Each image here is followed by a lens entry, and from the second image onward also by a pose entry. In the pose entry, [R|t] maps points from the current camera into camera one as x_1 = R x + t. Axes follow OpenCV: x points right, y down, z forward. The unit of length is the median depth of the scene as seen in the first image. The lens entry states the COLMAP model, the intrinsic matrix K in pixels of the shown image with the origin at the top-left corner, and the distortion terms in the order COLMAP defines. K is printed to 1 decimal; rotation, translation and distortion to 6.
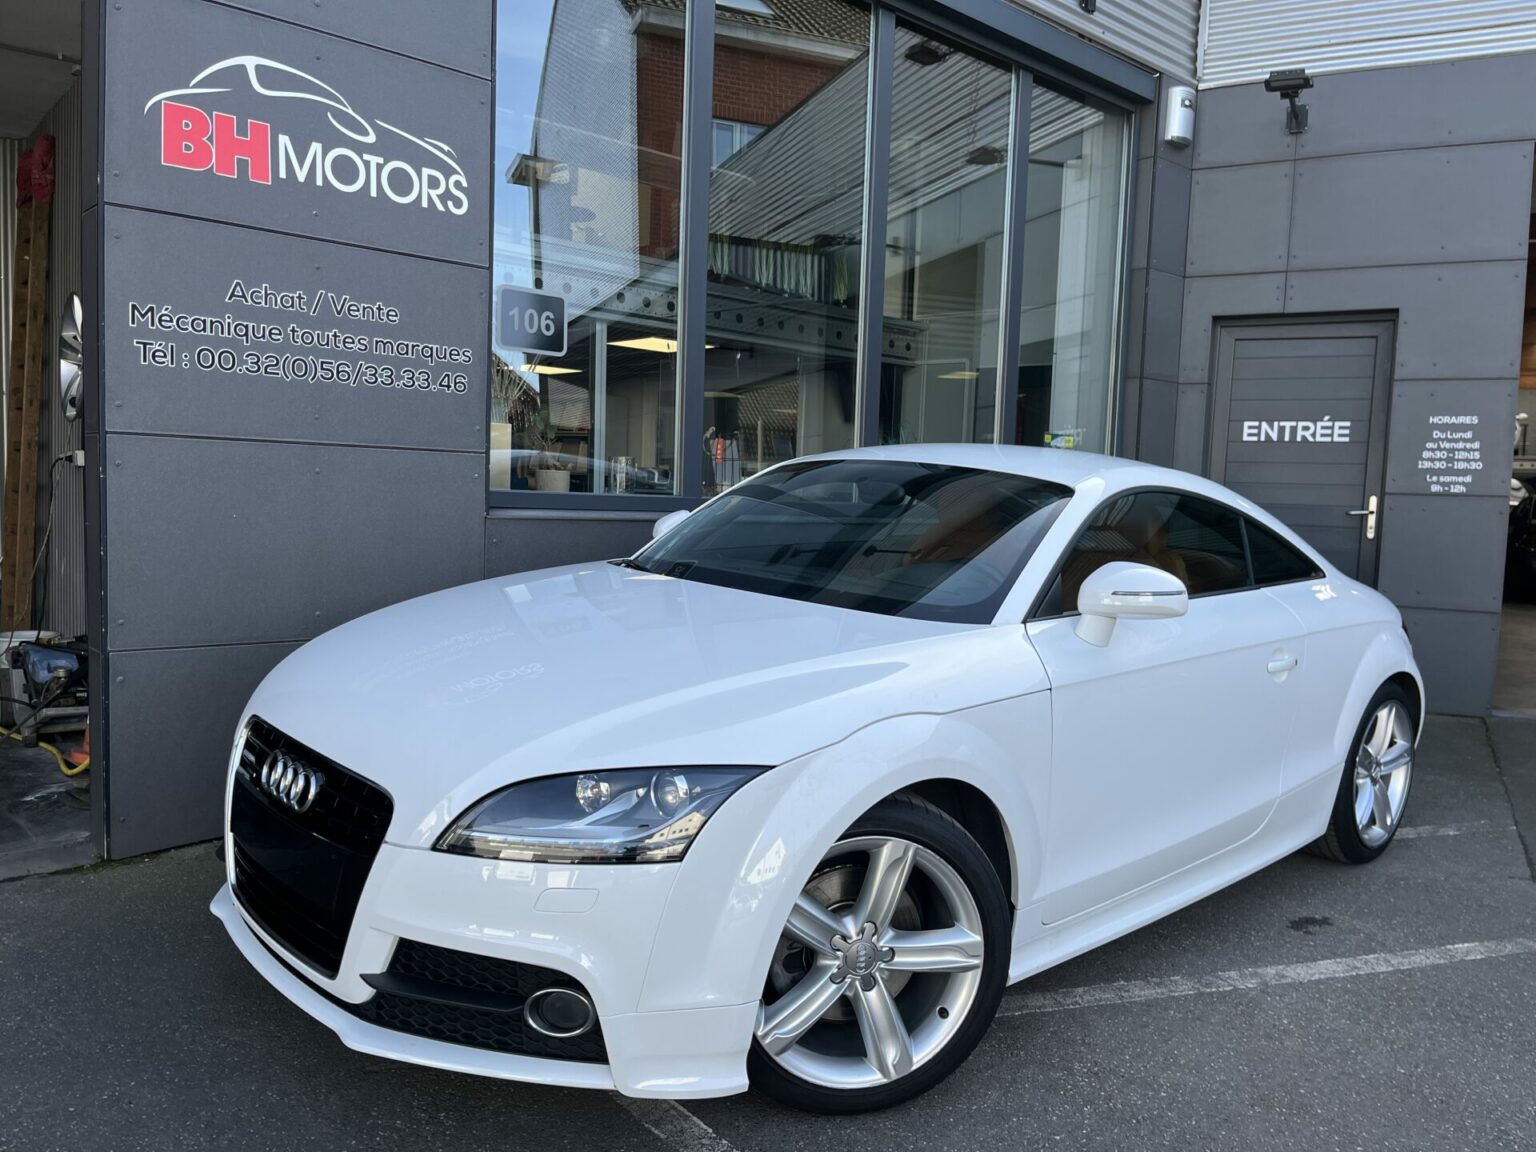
lens RADIAL K [[1152.6, 0, 765.9], [0, 1152.6, 571.1], [0, 0, 1]] dist [0.110562, -0.146149]
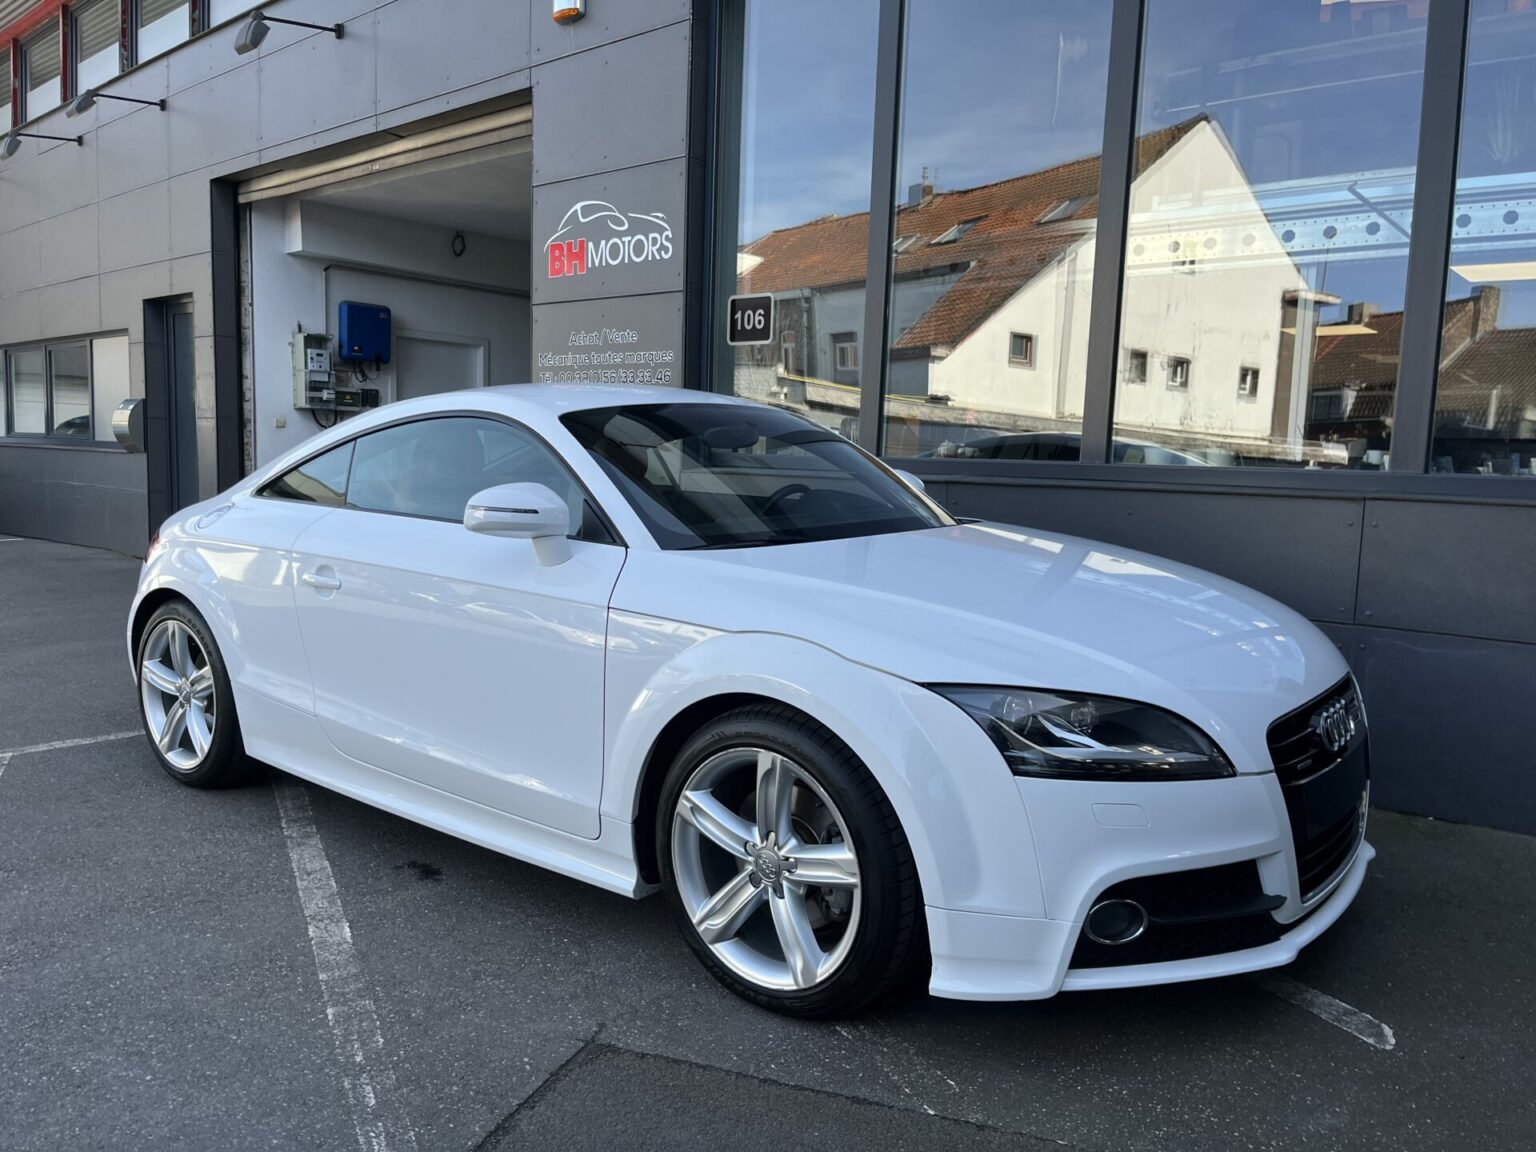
lens RADIAL K [[1158.3, 0, 768.0], [0, 1158.3, 576.0], [0, 0, 1]] dist [0.089043, -0.131774]
pose [[0.128923, 0.071777, -0.989054, 0.782917], [-0.098374, 0.993383, 0.059268, -0.008779], [0.986763, 0.089656, 0.135131, 0.627507]]
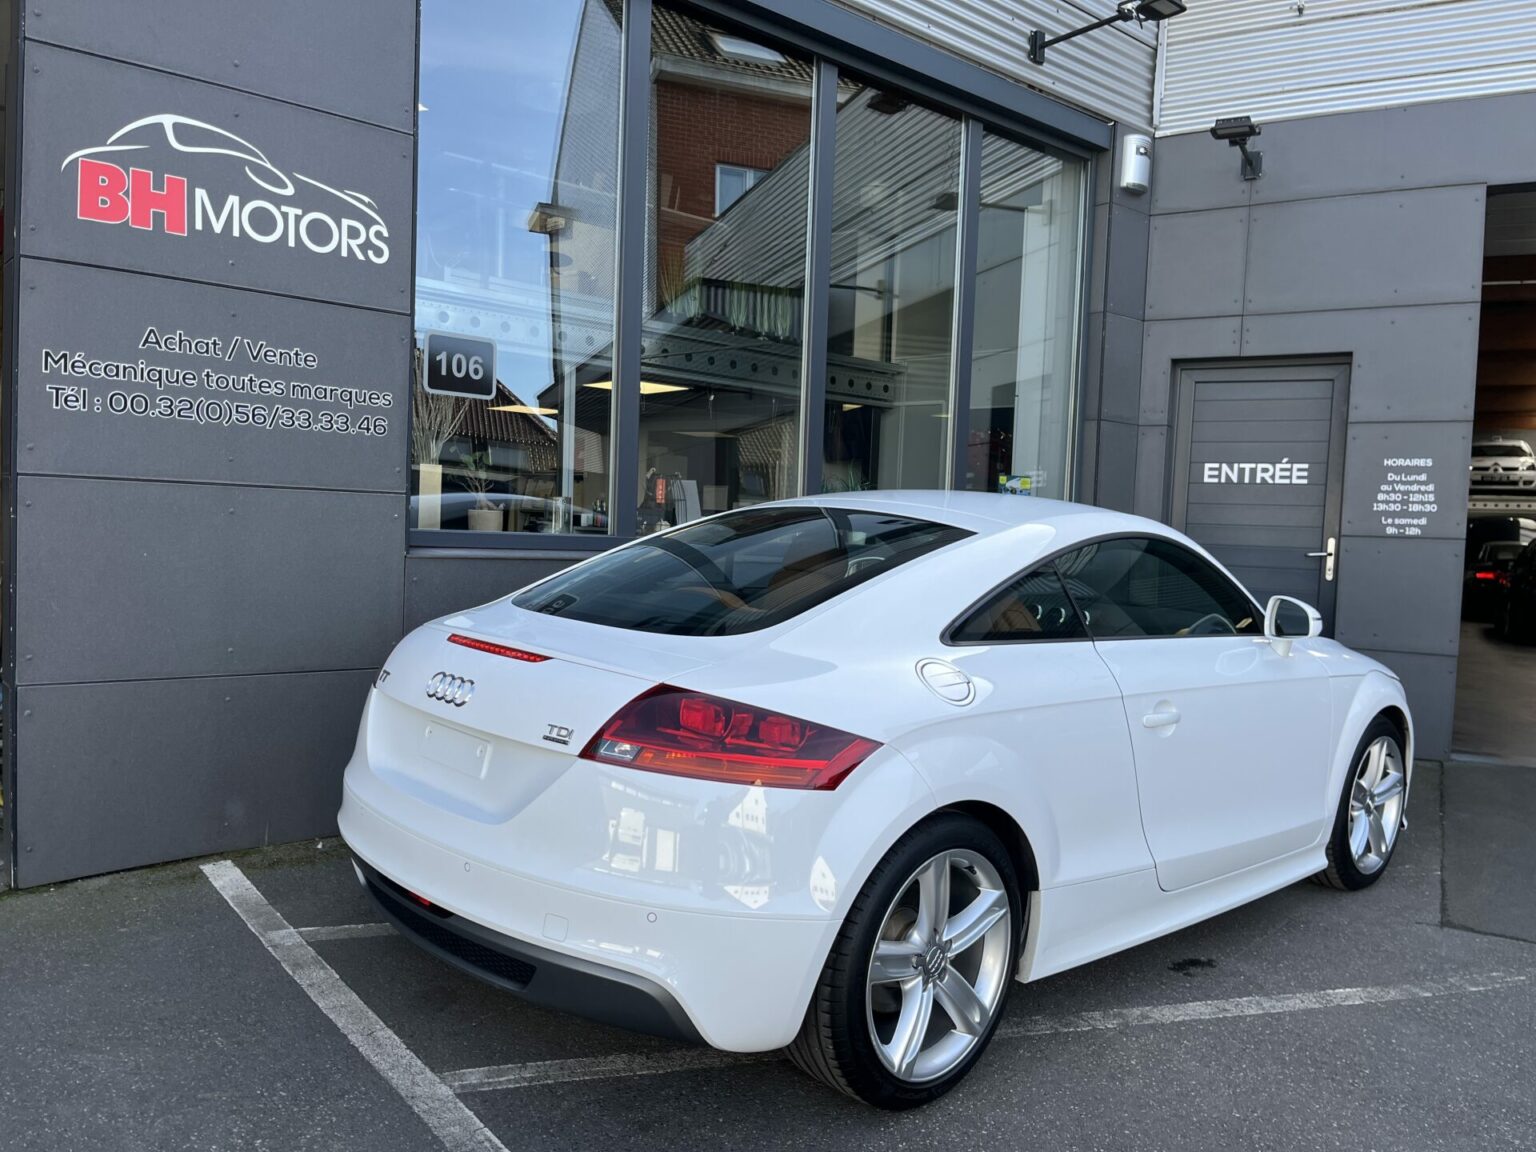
lens RADIAL K [[1149.0, 0, 768.0], [0, 1149.0, 576.0], [0, 0, 1]] dist [0.115334, -0.150818]
pose [[0.999662, 0.003821, -0.025706, 0.070129], [-0.004561, 0.999575, -0.028801, -0.000638], [0.025585, 0.028908, 0.999255, -0.008395]]
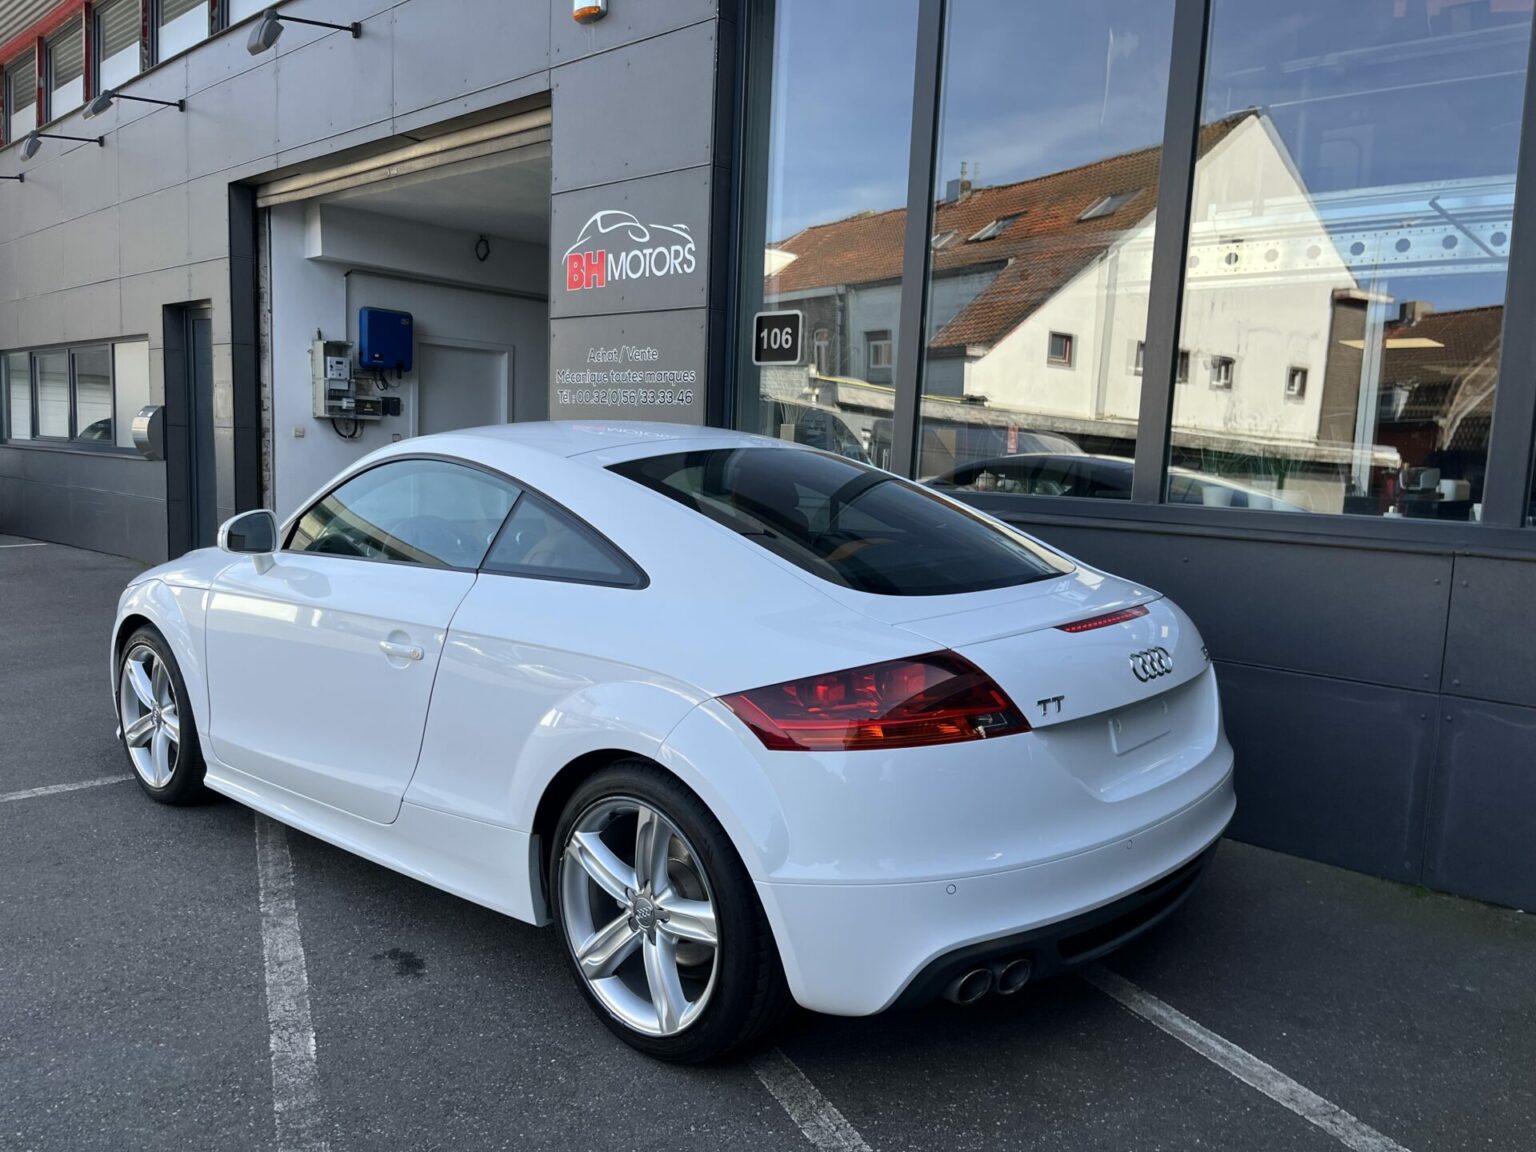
lens RADIAL K [[1157.3, 0, 764.4], [0, 1157.3, 582.5], [0, 0, 1]] dist [0.099703, -0.148095]
pose [[0.097161, 0.082804, -0.991818, 0.730853], [-0.106516, 0.991675, 0.072358, -0.035366], [0.989552, 0.098614, 0.105172, 0.637494]]
